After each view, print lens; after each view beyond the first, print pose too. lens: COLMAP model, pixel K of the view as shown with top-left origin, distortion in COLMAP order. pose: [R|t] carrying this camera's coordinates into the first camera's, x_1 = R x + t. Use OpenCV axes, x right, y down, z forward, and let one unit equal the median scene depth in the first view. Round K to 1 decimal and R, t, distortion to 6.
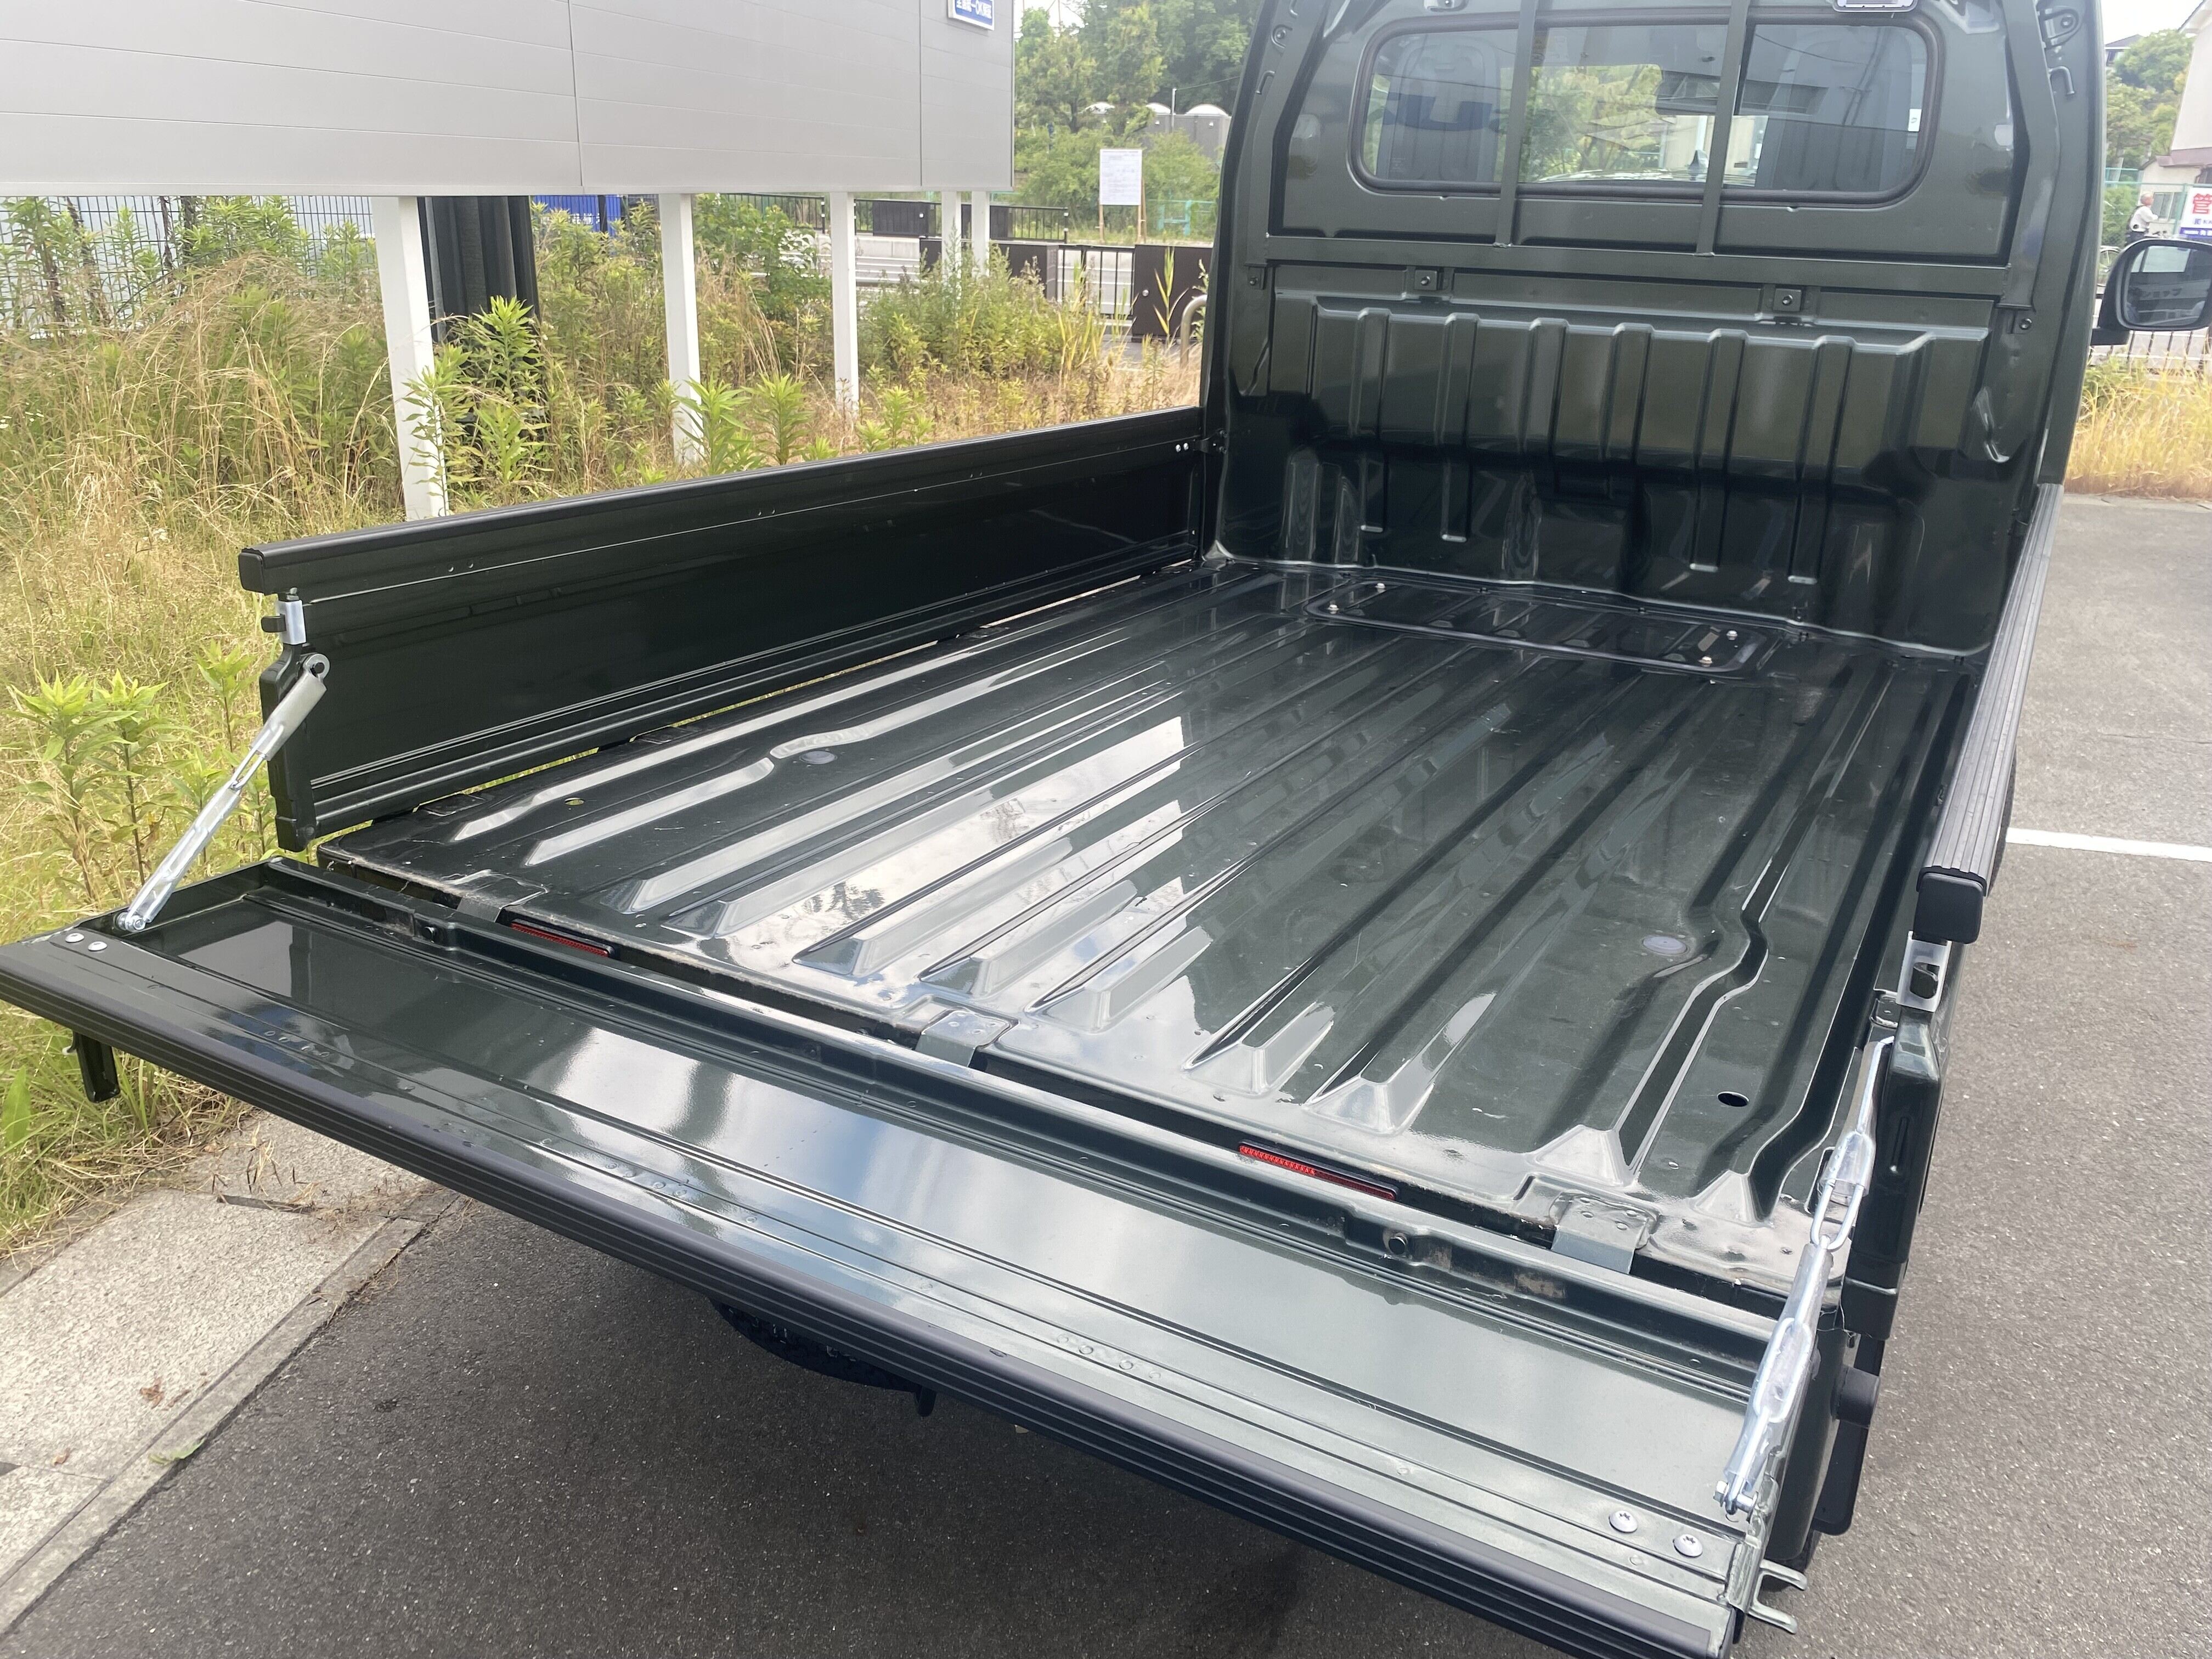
lens RADIAL K [[1673.9, 0, 1112.0], [0, 1673.9, 833.0], [0, 0, 1]] dist [0.024087, -0.008068]
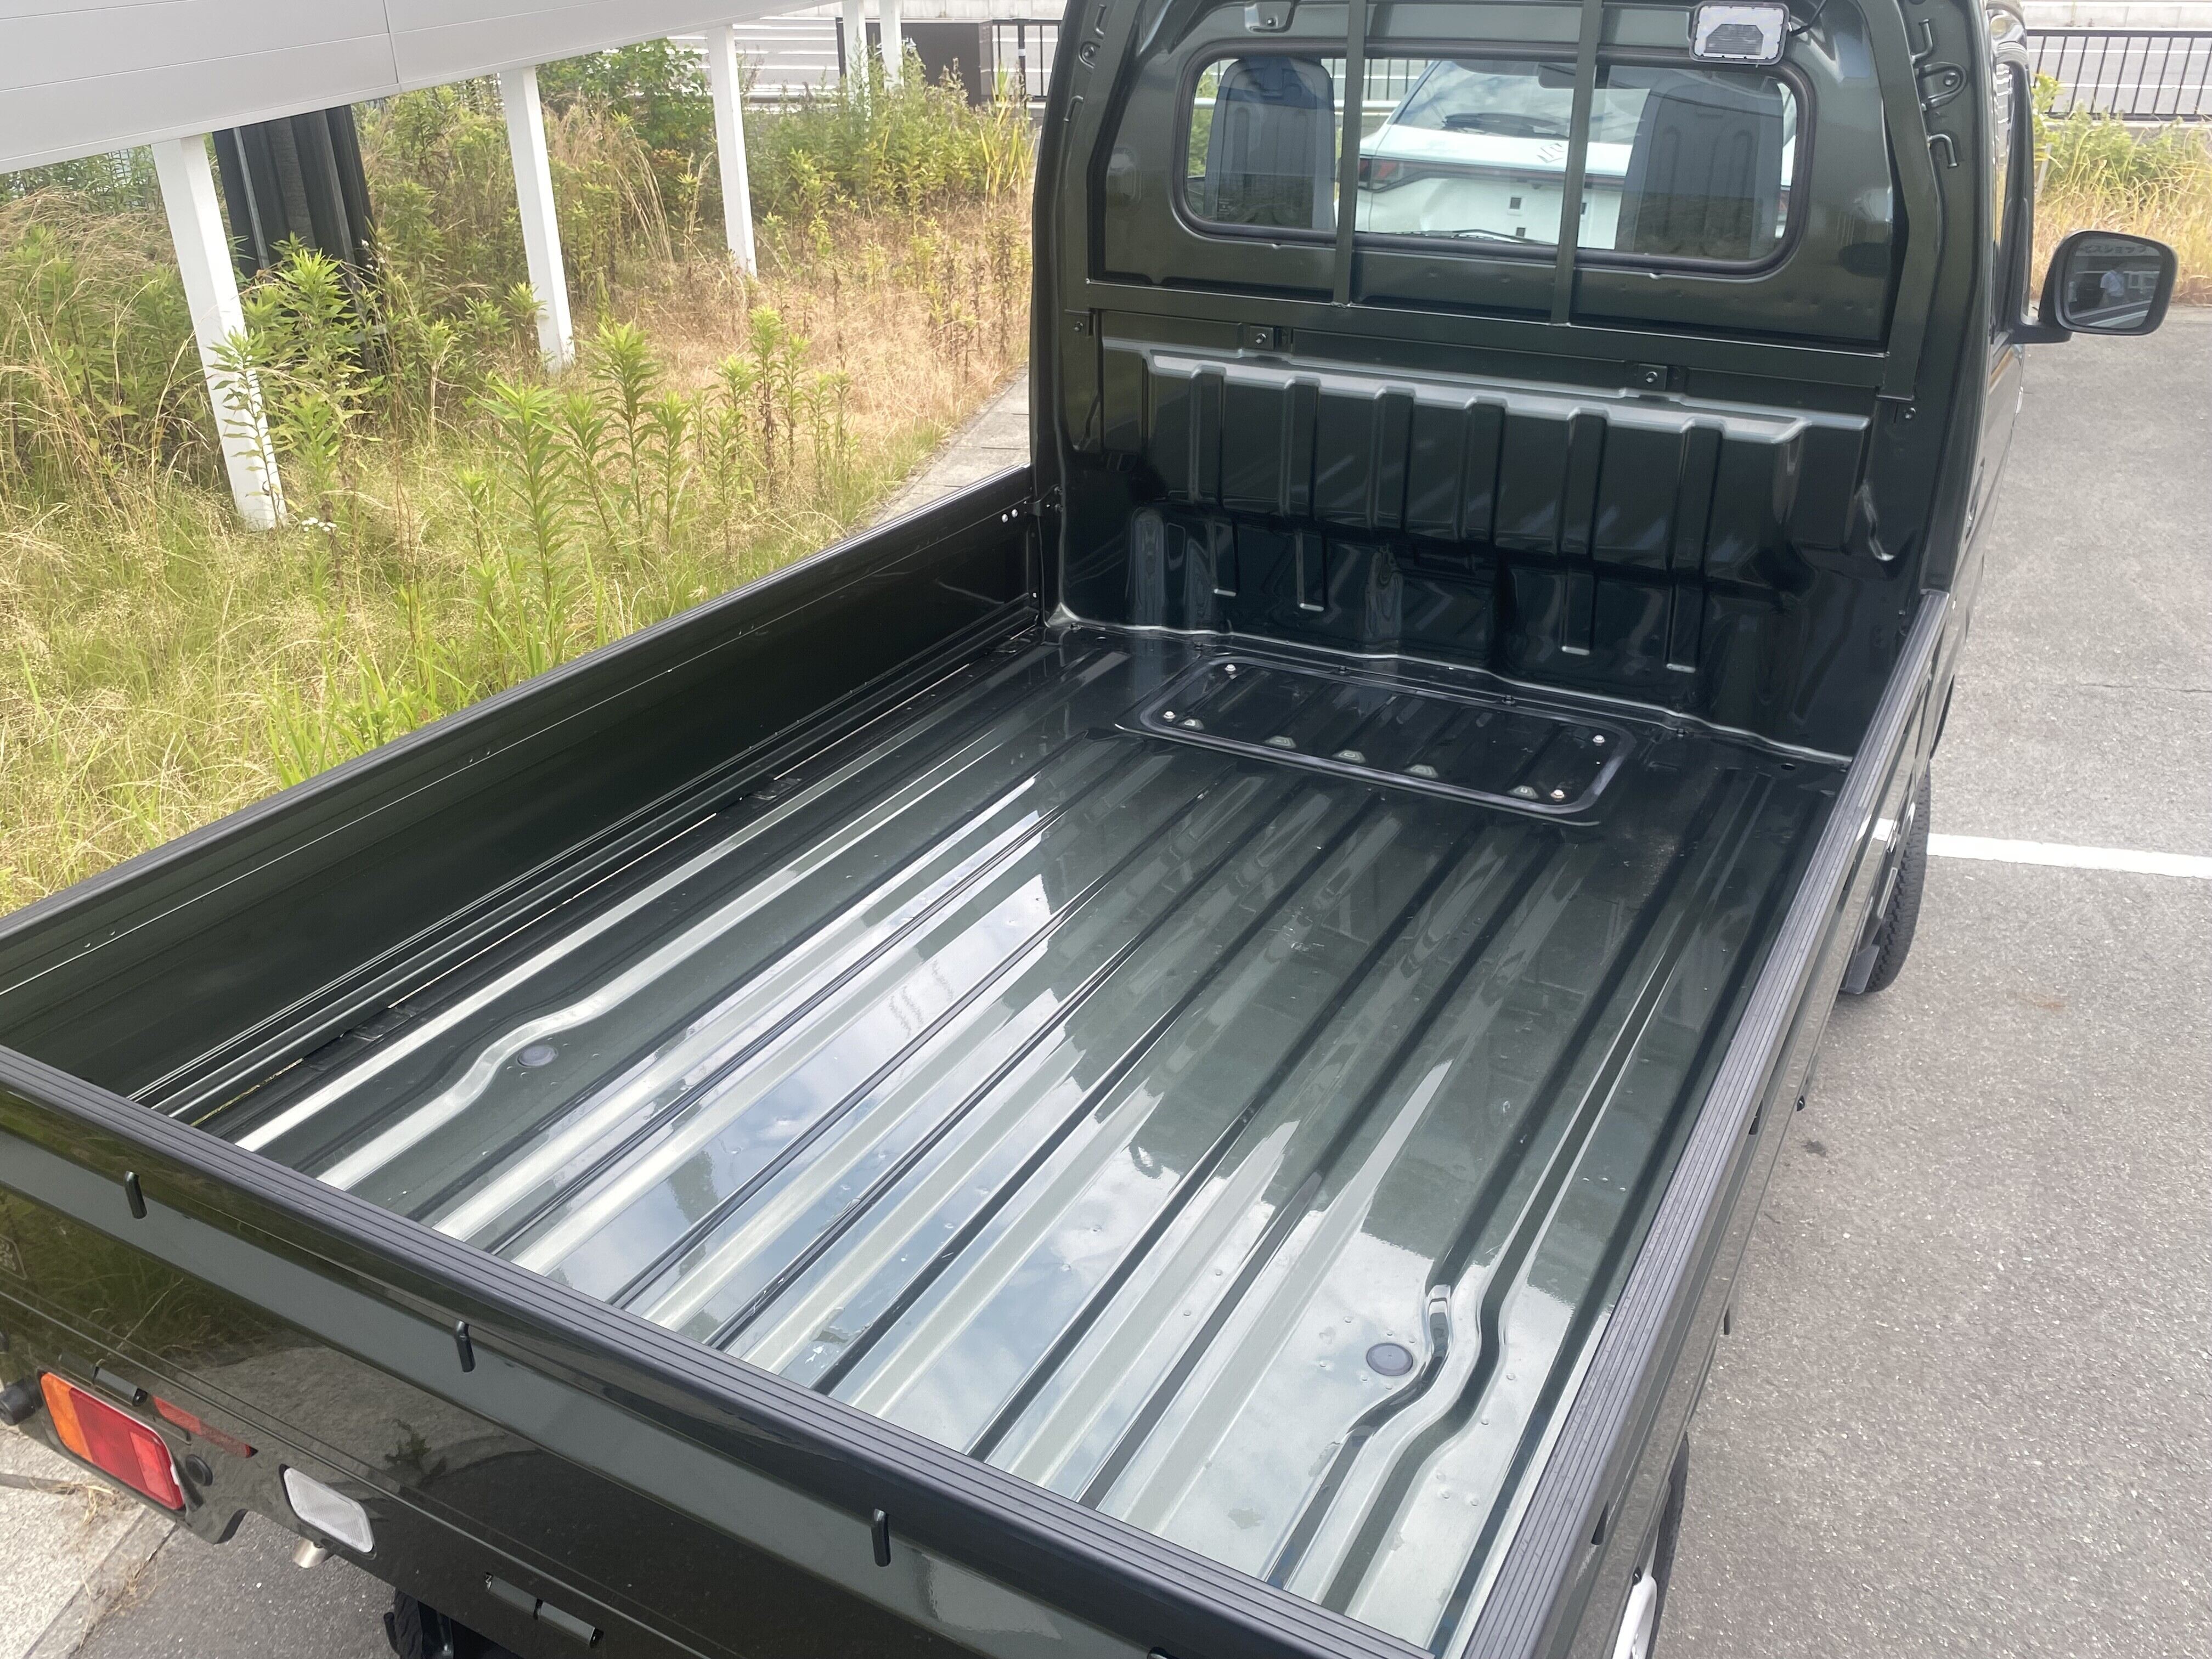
lens RADIAL K [[1794.0, 0, 1097.4], [0, 1794.0, 828.4], [0, 0, 1]] dist [0.031296, -0.021237]
pose [[0.999106, -0.040146, -0.013276, 0.096020], [0.041429, 0.992224, 0.117371, -0.175577], [0.008460, -0.117816, 0.992999, 0.019234]]
